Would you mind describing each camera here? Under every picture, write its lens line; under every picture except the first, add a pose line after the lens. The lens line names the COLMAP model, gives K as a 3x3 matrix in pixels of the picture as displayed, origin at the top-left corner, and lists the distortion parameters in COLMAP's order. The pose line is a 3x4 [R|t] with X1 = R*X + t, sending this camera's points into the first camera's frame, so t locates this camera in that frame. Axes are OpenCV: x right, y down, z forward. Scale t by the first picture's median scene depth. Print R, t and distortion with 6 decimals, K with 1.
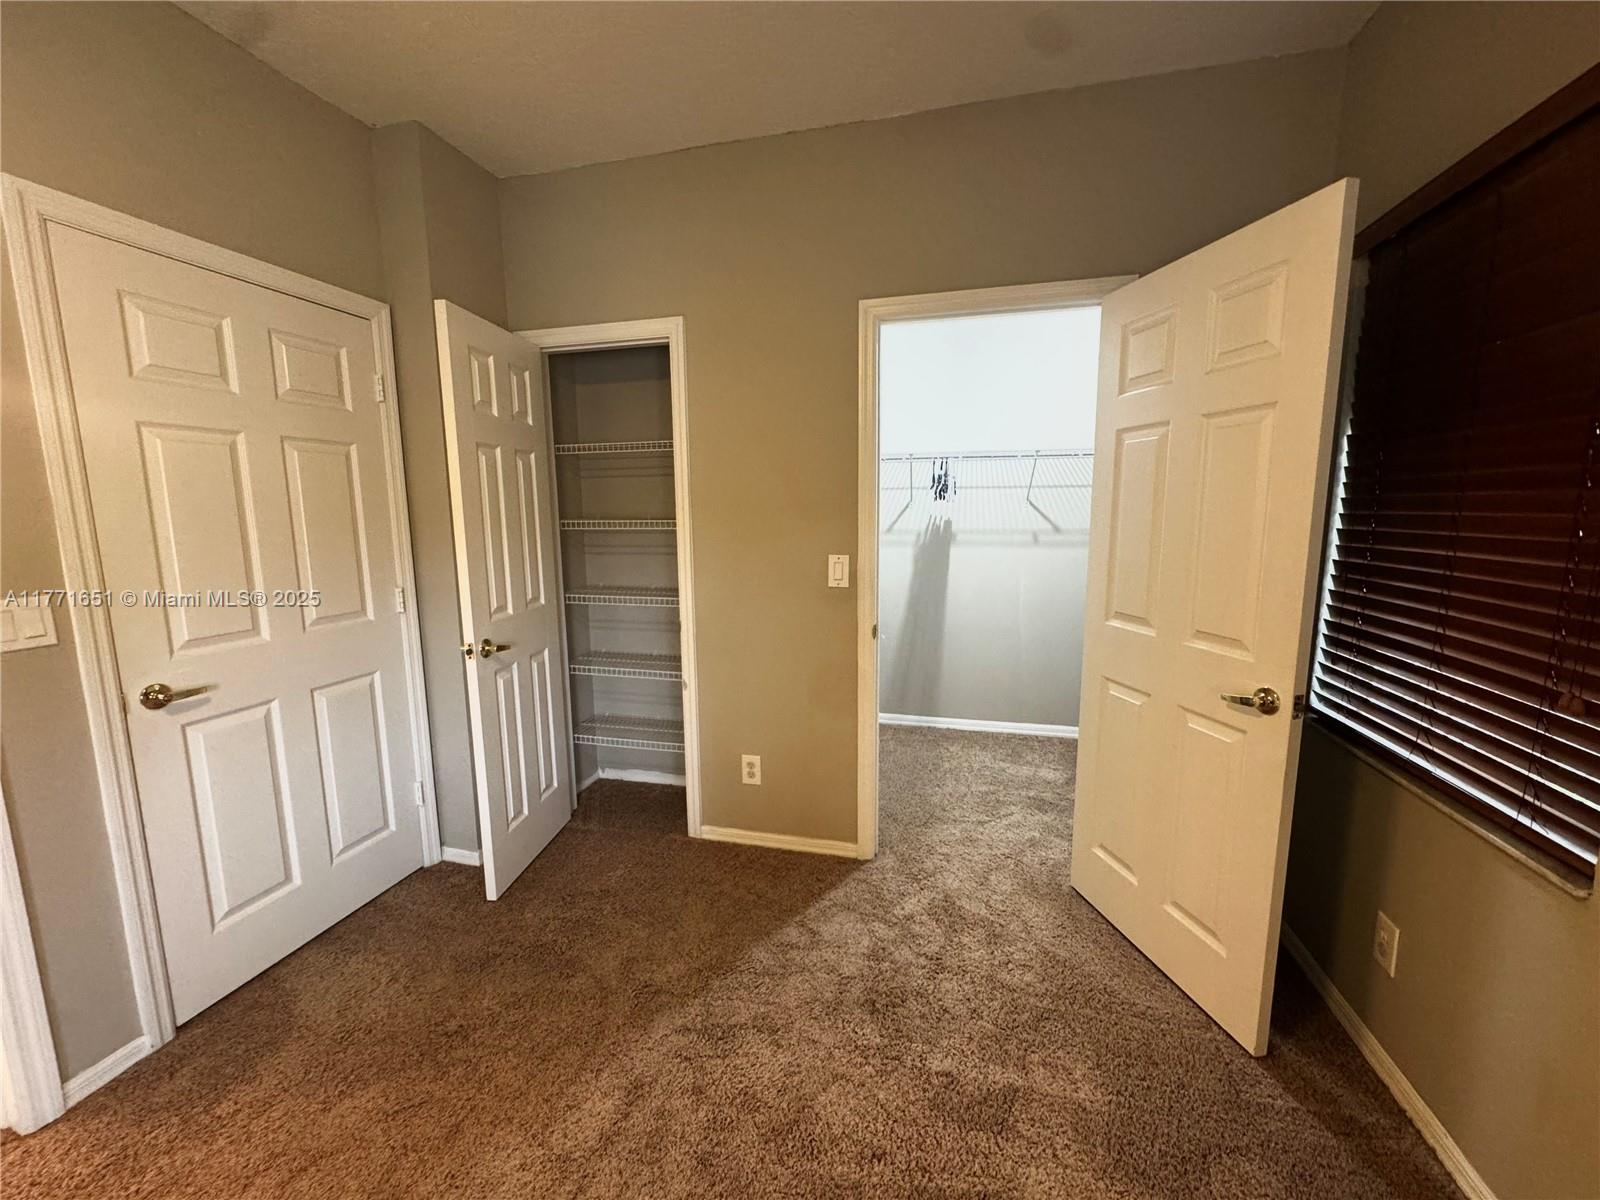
lens RADIAL K [[638.4, 0, 797.2], [0, 638.4, 603.9], [0, 0, 1]] dist [-0.003701, 0.000941]
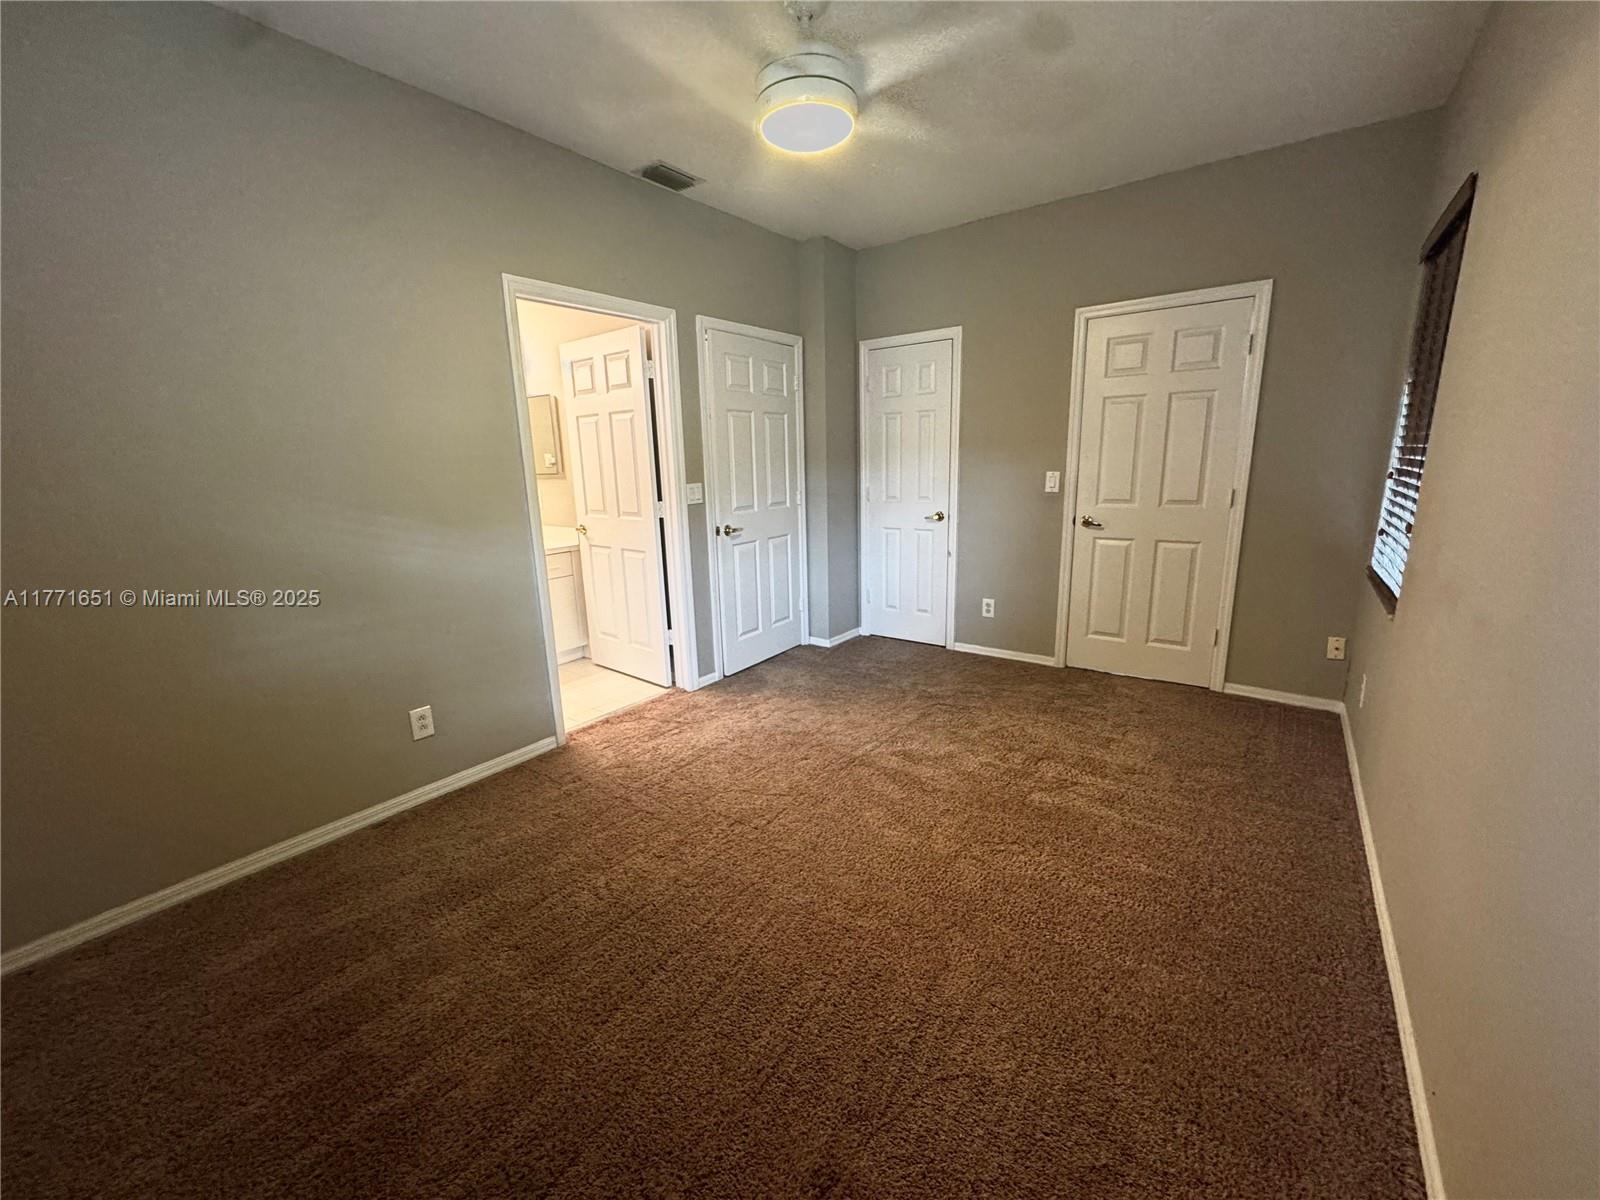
lens RADIAL K [[638.4, 0, 798.0], [0, 638.4, 605.5], [0, 0, 1]] dist [-0.003701, 0.000941]
pose [[0.925829, 0.069323, -0.371531, 0.092618], [-0.036279, 0.994796, 0.095211, 0.131432], [0.376198, -0.074670, 0.923526, -0.759999]]
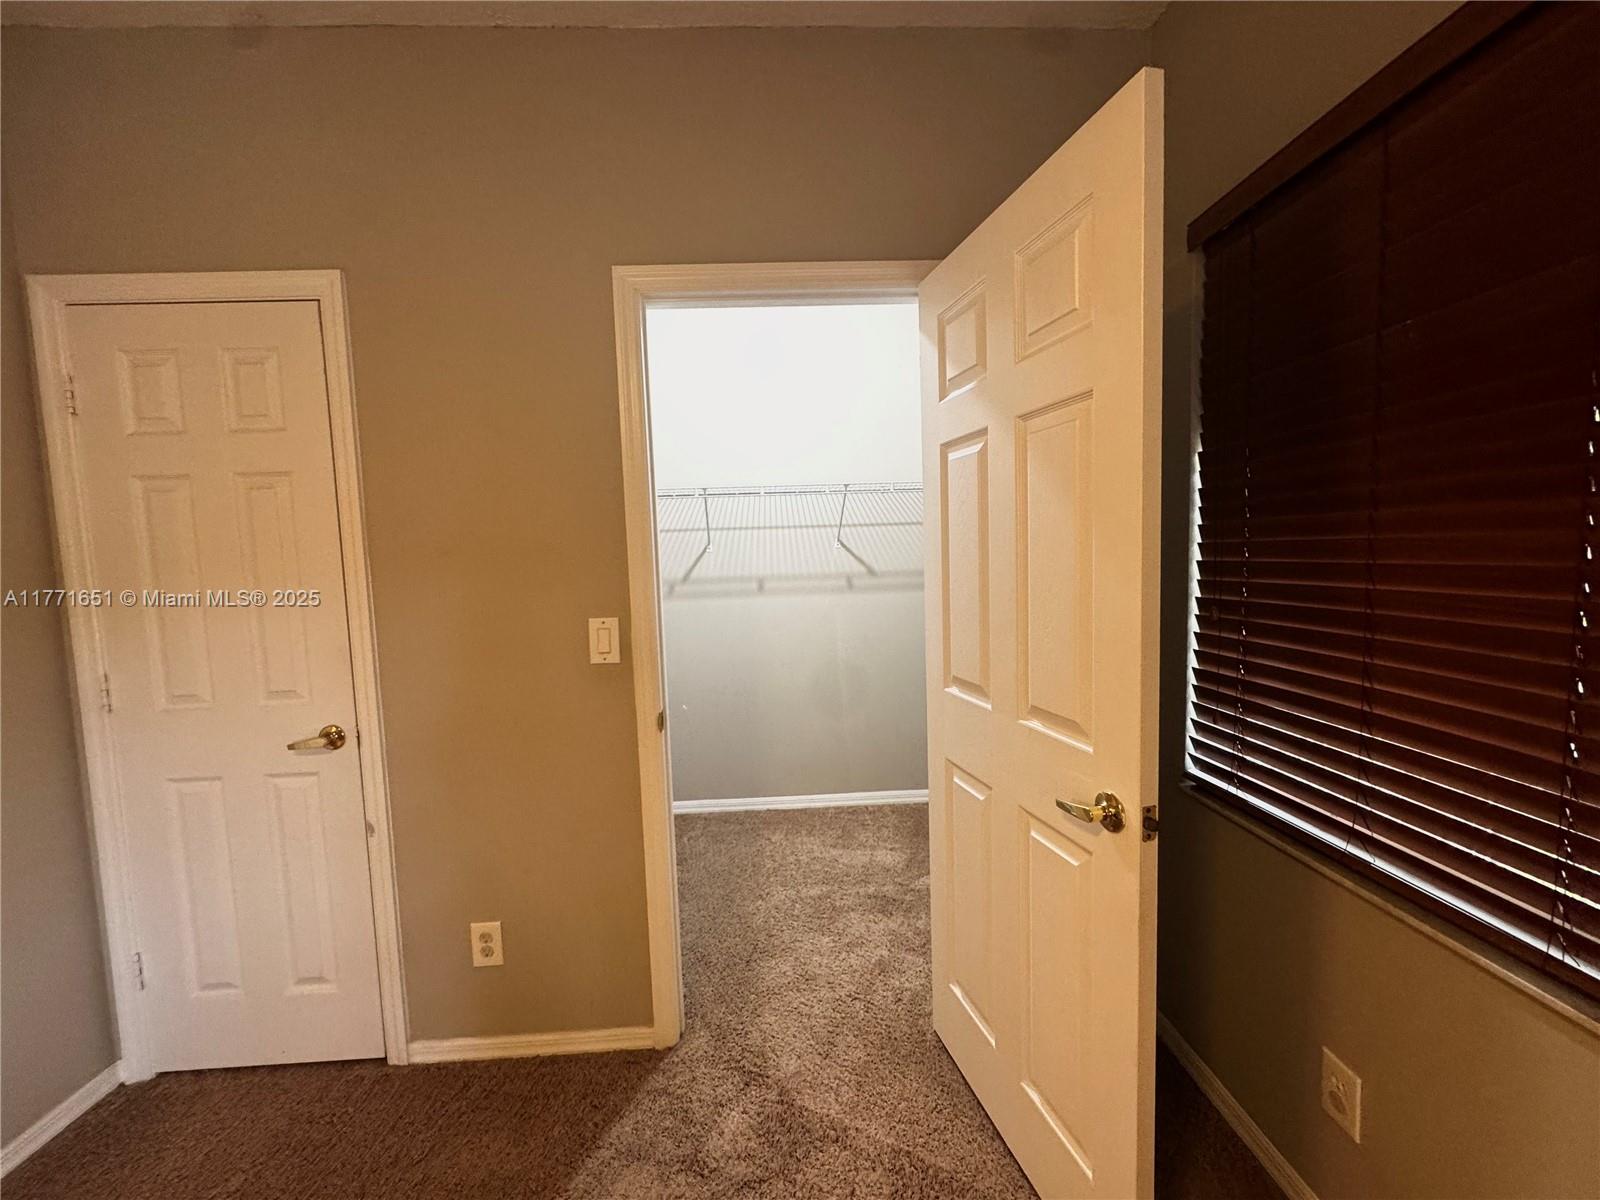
lens RADIAL K [[638.4, 0, 795.8], [0, 638.4, 598.2], [0, 0, 1]] dist [-0.003701, 0.000941]
pose [[0.956485, -0.043403, 0.288534, 0.068059], [0.067225, 0.995051, -0.073170, -0.032971], [-0.283931, 0.089383, 0.954670, 0.269412]]
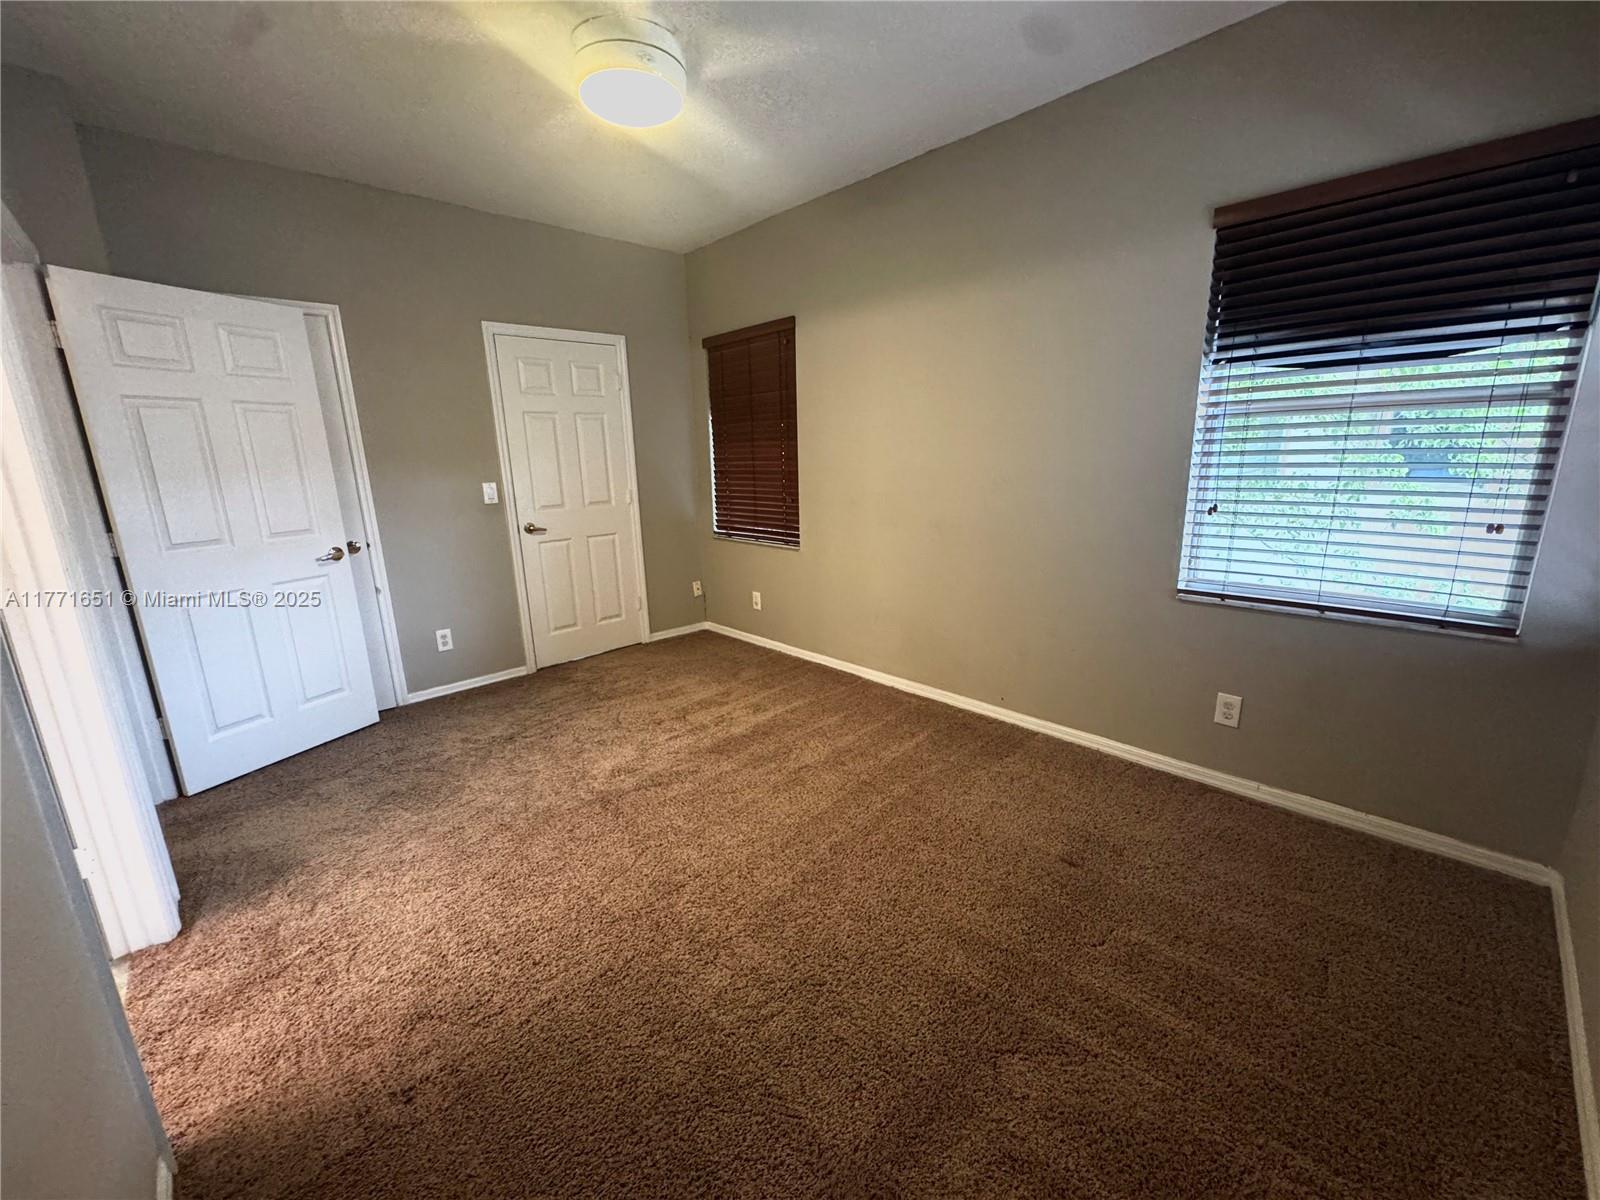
lens RADIAL K [[638.4, 0, 802.0], [0, 638.4, 604.7], [0, 0, 1]] dist [-0.003701, 0.000941]
pose [[0.522595, -0.205588, 0.827423, -0.915380], [0.147135, 0.977678, 0.149992, 0.097793], [-0.839789, 0.043358, 0.541178, -0.495857]]
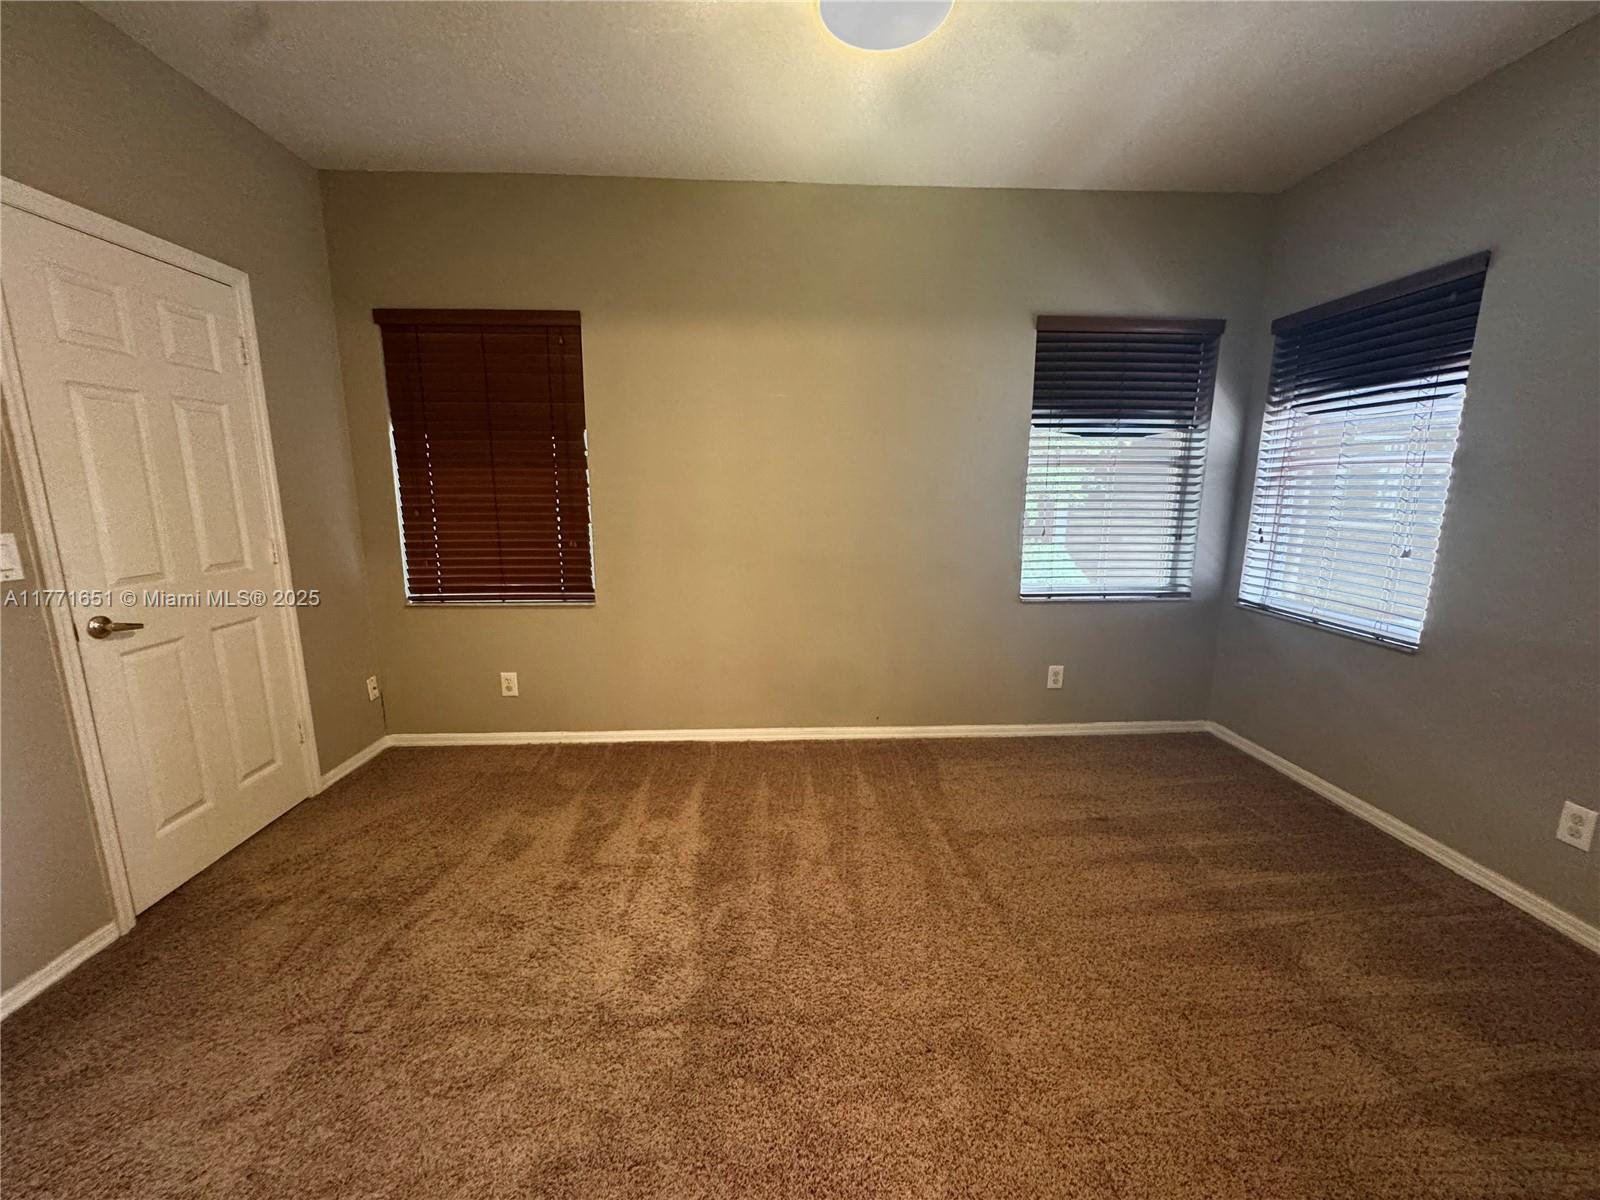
lens RADIAL K [[638.4, 0, 800.8], [0, 638.4, 602.5], [0, 0, 1]] dist [-0.003701, 0.000941]
pose [[-0.306162, -0.169349, 0.936796, -0.860951], [0.140454, 0.965245, 0.220395, -0.036084], [-0.941561, 0.199053, -0.271735, 0.408332]]
